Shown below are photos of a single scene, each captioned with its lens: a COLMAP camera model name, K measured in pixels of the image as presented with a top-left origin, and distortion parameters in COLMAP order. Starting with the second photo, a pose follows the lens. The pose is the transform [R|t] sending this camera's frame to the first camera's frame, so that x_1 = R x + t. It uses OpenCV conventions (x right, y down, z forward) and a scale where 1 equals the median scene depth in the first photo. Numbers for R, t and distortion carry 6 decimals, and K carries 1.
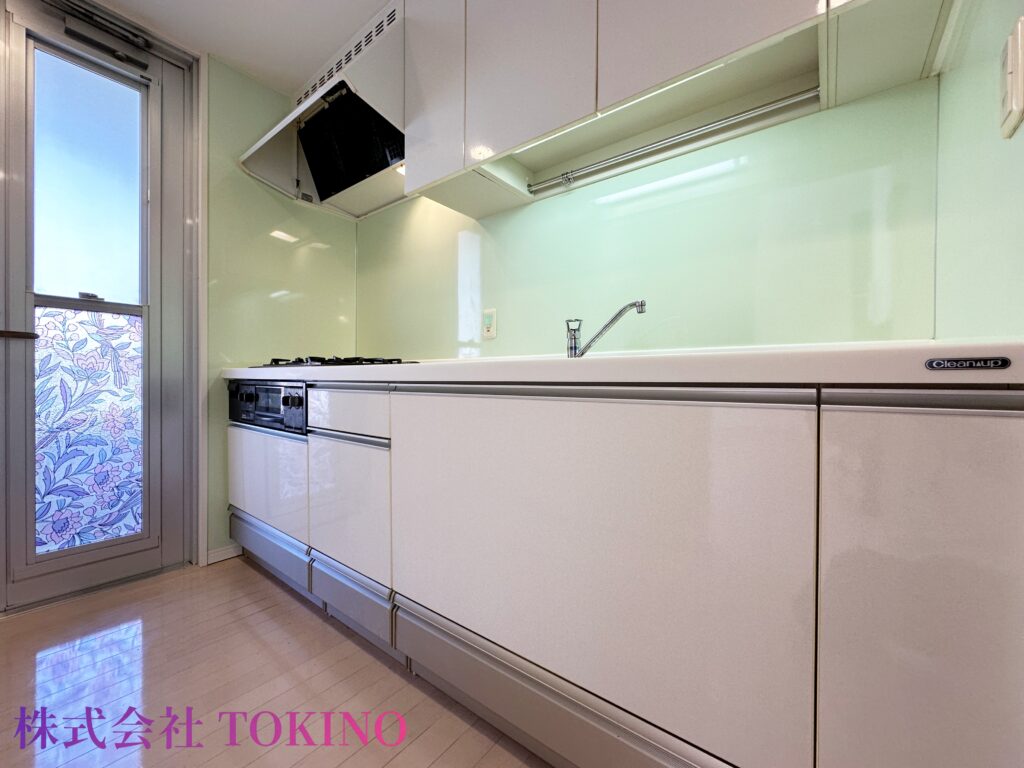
lens RADIAL K [[410.4, 0, 513.5], [0, 410.4, 383.1], [0, 0, 1]] dist [0.002626, 0.000398]
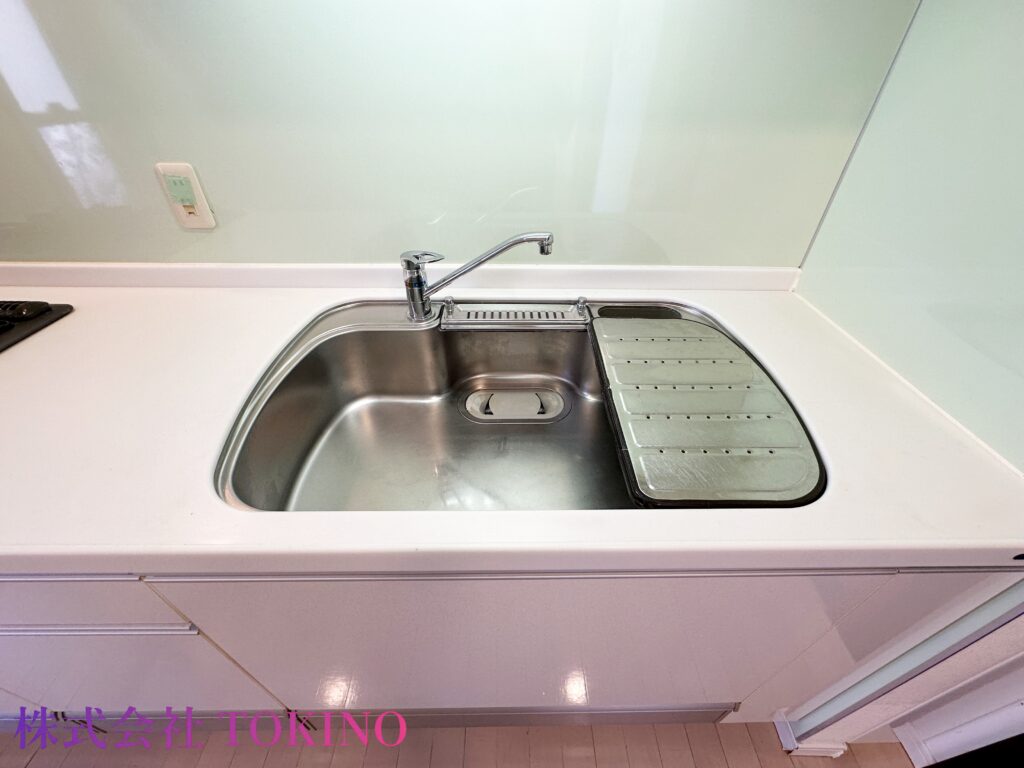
lens RADIAL K [[410.4, 0, 511.3], [0, 410.4, 386.1], [0, 0, 1]] dist [0.002626, 0.000398]
pose [[0.786929, -0.382443, 0.484232, -0.076967], [0.004742, 0.788486, 0.615035, -0.266369], [-0.617026, -0.481692, 0.622296, 0.354029]]
